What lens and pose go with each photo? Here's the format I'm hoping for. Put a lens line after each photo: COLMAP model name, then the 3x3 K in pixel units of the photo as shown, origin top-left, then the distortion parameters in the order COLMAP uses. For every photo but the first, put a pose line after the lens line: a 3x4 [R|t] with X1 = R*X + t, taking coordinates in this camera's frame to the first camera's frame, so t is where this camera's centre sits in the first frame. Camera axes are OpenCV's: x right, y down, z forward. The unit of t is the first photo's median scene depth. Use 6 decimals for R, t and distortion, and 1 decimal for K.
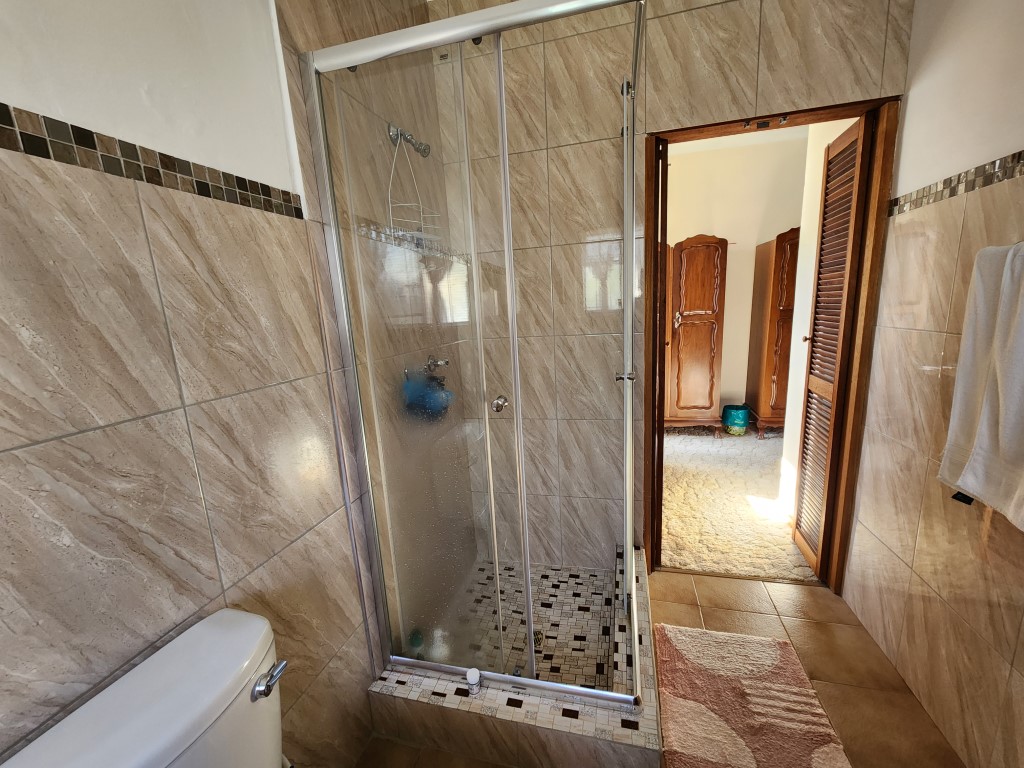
lens RADIAL K [[417.1, 0, 512.5], [0, 417.1, 390.7], [0, 0, 1]] dist [-0.001565, -0.000098]
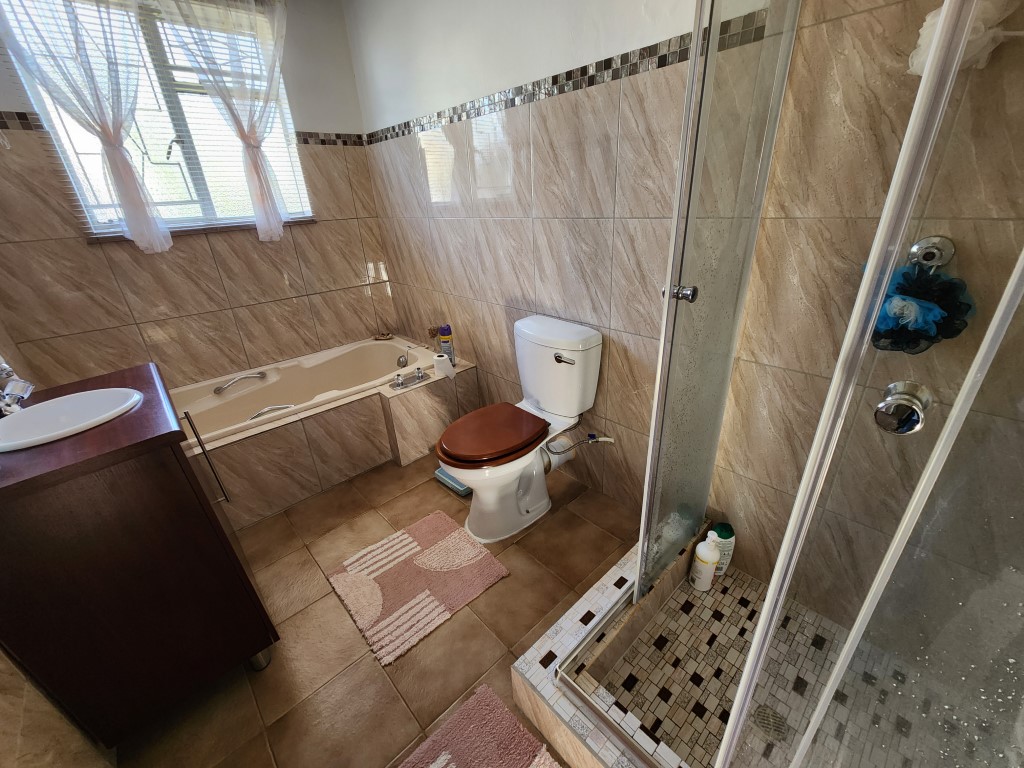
lens RADIAL K [[416.9, 0, 515.9], [0, 416.9, 390.2], [0, 0, 1]] dist [-0.000212, 0.000091]
pose [[-0.528484, 0.431831, -0.730908, 0.684067], [-0.092975, 0.826342, 0.555441, -0.193704], [0.843837, 0.361498, -0.396559, 1.006264]]
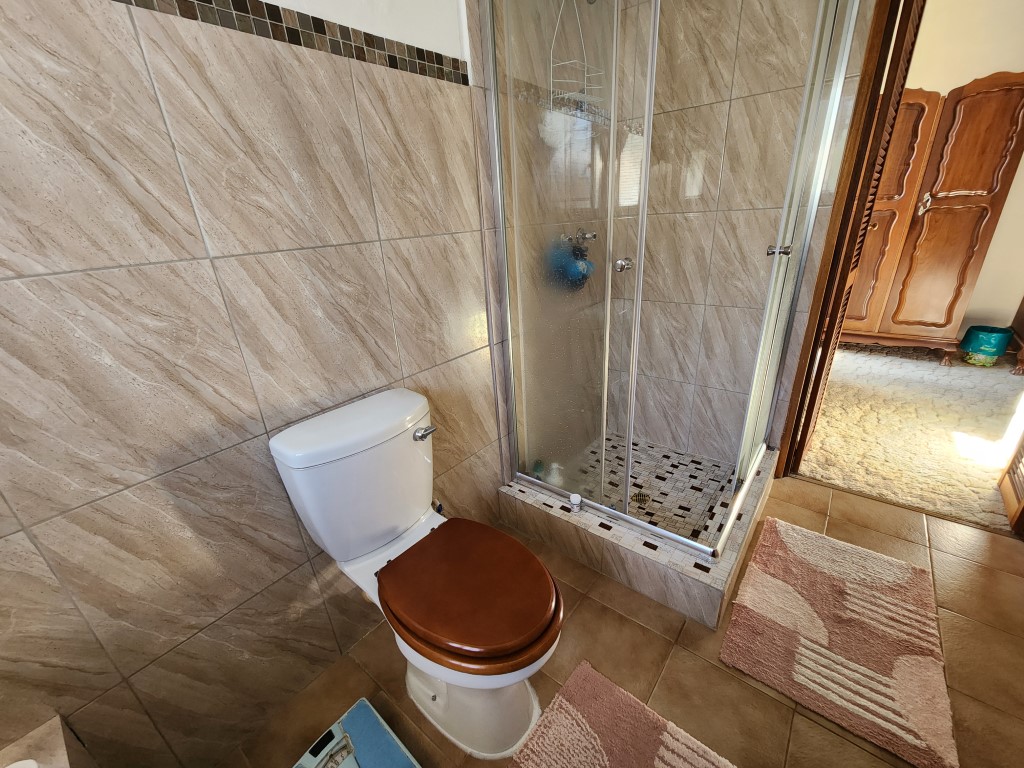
lens RADIAL K [[417.1, 0, 512.5], [0, 417.1, 390.7], [0, 0, 1]] dist [-0.001565, -0.000098]
pose [[0.913813, 0.162681, -0.372129, 0.142638], [-0.074724, 0.967975, 0.239668, 0.097533], [0.399201, -0.191205, 0.896705, -0.114864]]
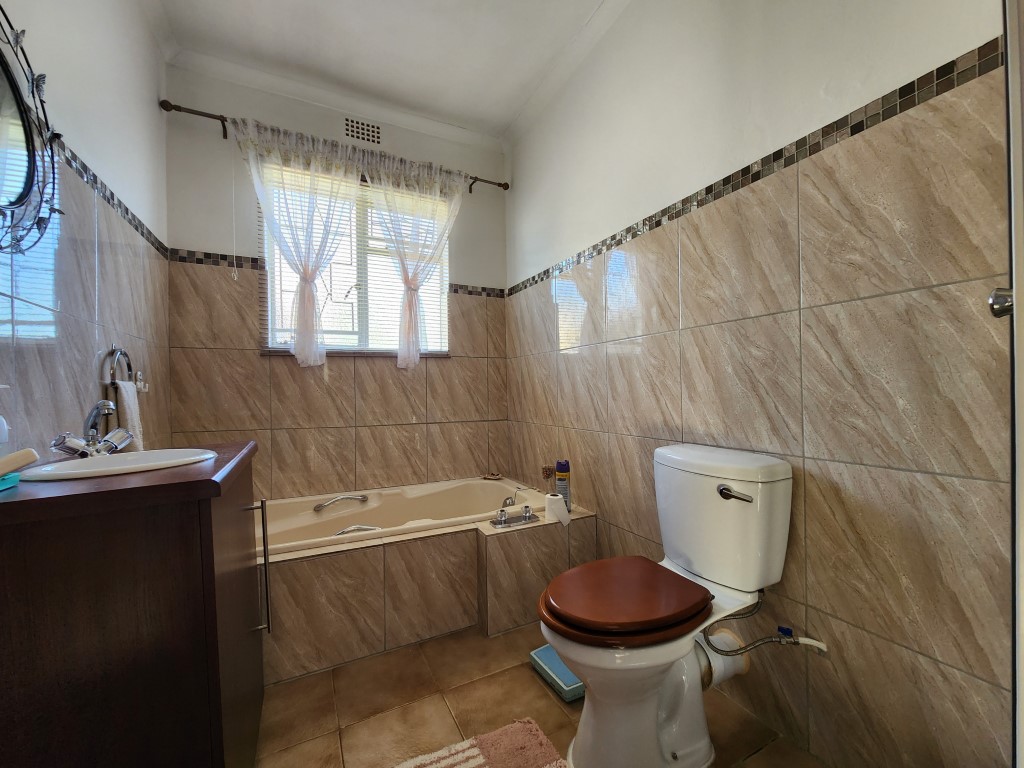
lens RADIAL K [[417.1, 0, 512.5], [0, 417.1, 390.7], [0, 0, 1]] dist [-0.001565, -0.000098]
pose [[-0.744522, 0.067110, -0.664216, 0.558793], [-0.076995, 0.979664, 0.185286, 0.075336], [0.663143, 0.189091, -0.724214, 0.880301]]
